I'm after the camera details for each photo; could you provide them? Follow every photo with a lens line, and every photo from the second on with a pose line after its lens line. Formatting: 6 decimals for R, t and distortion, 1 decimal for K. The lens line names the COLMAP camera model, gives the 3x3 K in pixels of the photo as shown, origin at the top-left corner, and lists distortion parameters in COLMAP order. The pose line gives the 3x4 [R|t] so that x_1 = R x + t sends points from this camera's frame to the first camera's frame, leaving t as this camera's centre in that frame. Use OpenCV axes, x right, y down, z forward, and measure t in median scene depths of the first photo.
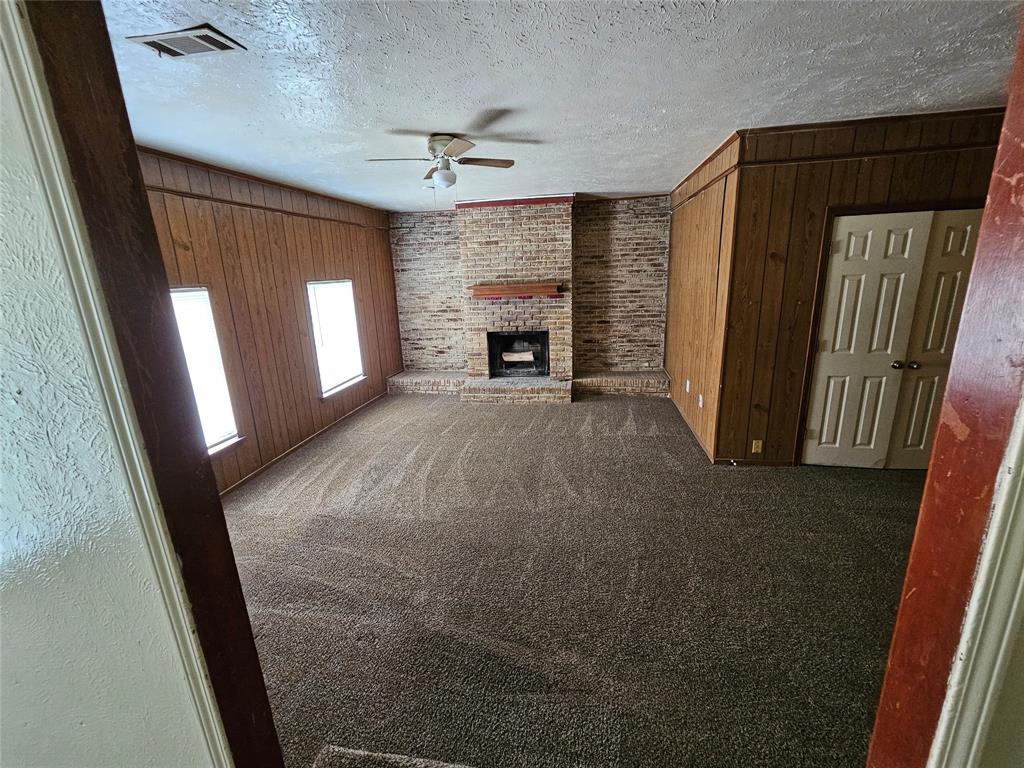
lens RADIAL K [[420.0, 0, 518.9], [0, 420.0, 378.5], [0, 0, 1]] dist [0.001210, 0.000452]
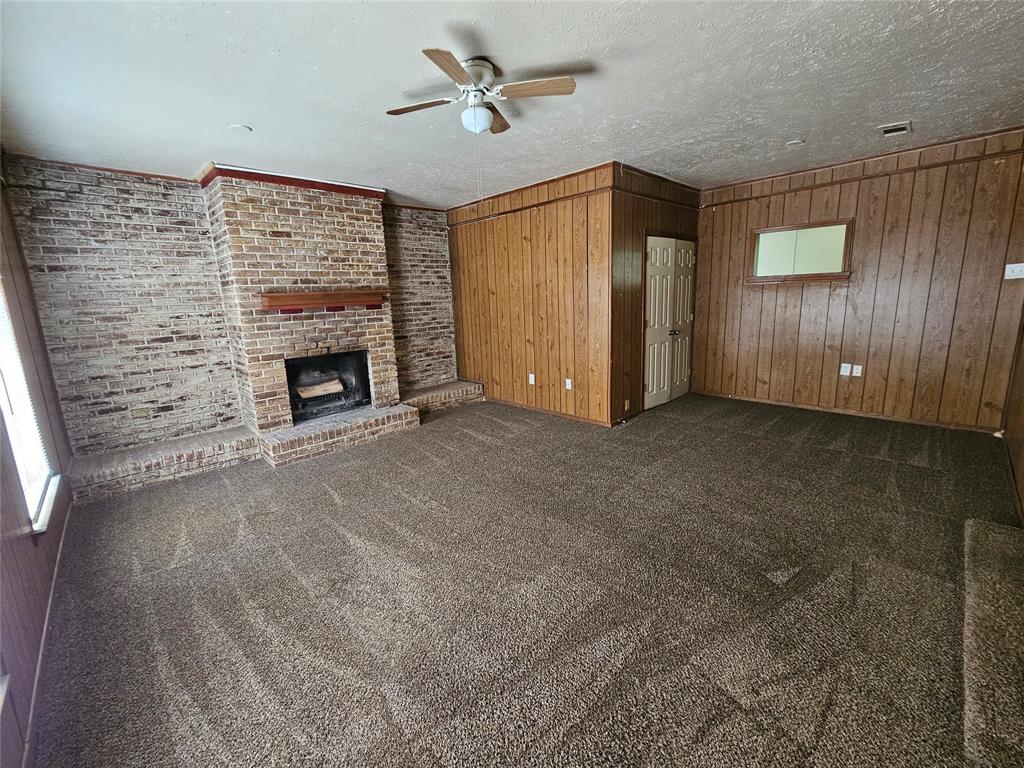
lens RADIAL K [[420.0, 0, 515.1], [0, 420.0, 377.1], [0, 0, 1]] dist [0.001210, 0.000452]
pose [[0.598312, -0.140233, 0.788896, -0.406697], [0.214908, 0.976577, 0.010605, -0.007131], [-0.771905, 0.163196, 0.614435, 0.279951]]
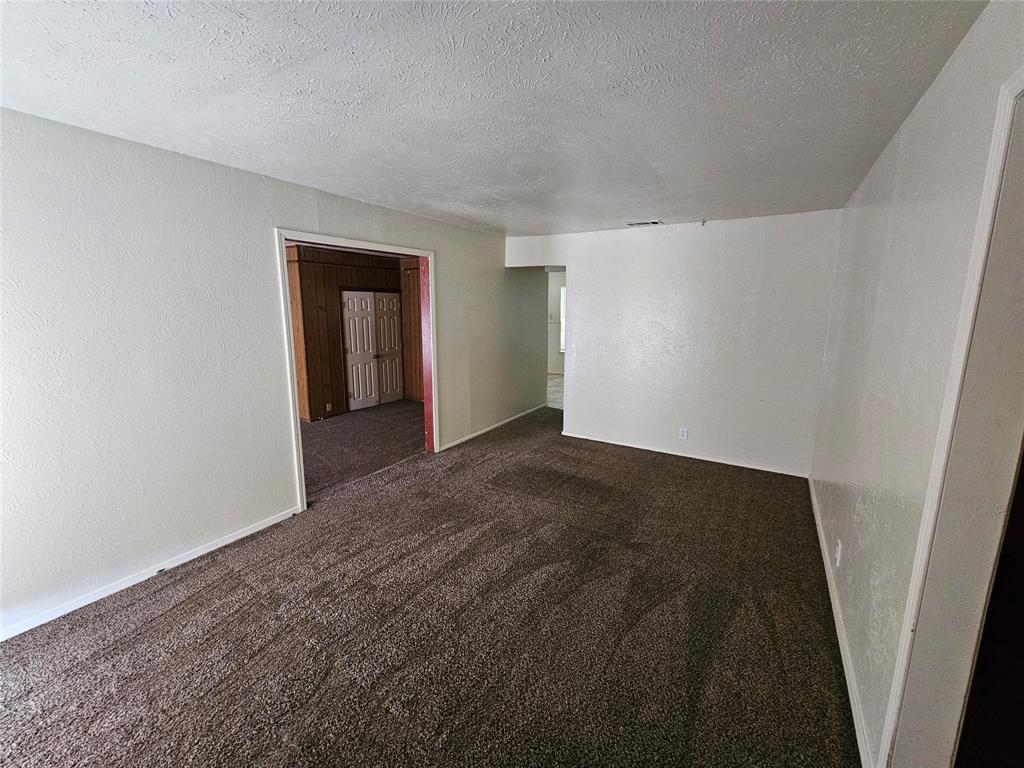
lens RADIAL K [[420.0, 0, 514.0], [0, 420.0, 379.0], [0, 0, 1]] dist [0.001210, 0.000452]
pose [[0.379634, -0.119137, 0.917434, -0.504608], [0.206015, 0.977659, 0.041709, 0.080755], [-0.901907, 0.173171, 0.395697, -0.308349]]
